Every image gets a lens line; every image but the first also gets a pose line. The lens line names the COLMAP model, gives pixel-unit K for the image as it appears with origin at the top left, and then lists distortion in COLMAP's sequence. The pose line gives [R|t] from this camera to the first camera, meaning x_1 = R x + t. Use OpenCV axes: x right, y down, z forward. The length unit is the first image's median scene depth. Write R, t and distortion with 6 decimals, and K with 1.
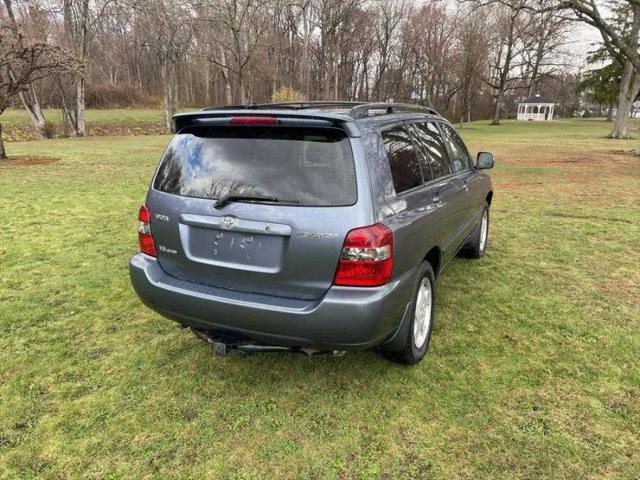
lens RADIAL K [[484.6, 0, 319.0], [0, 484.6, 238.5], [0, 0, 1]] dist [0.089889, -0.124632]
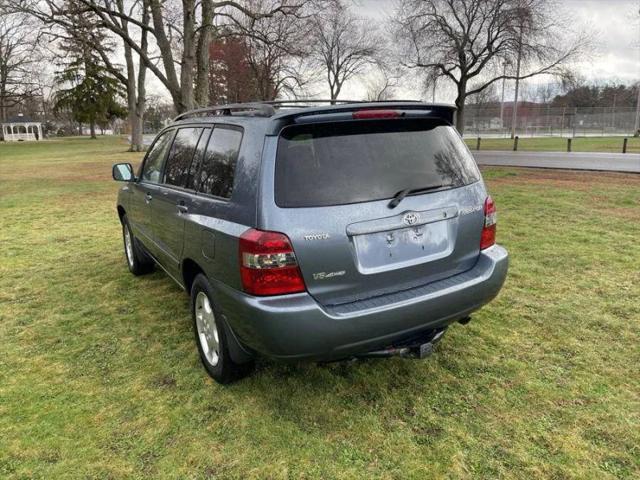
lens RADIAL K [[484.6, 0, 319.0], [0, 484.6, 238.5], [0, 0, 1]] dist [0.089889, -0.124632]
pose [[0.533944, -0.214485, 0.817863, -0.655209], [0.246347, 0.964787, 0.092188, -0.077478], [-0.808837, 0.152255, 0.567980, 0.369462]]
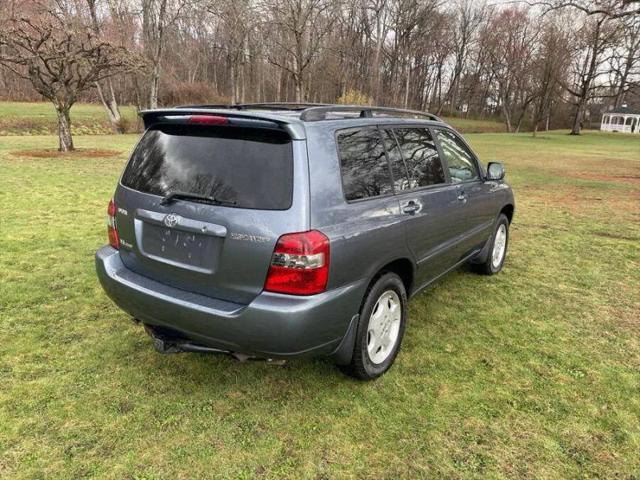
lens RADIAL K [[484.6, 0, 319.0], [0, 484.6, 238.5], [0, 0, 1]] dist [0.089889, -0.124632]
pose [[0.988520, 0.064141, -0.136799, 0.153355], [-0.064986, 0.997885, -0.001717, -0.007881], [0.136399, 0.010587, 0.990597, 0.029059]]
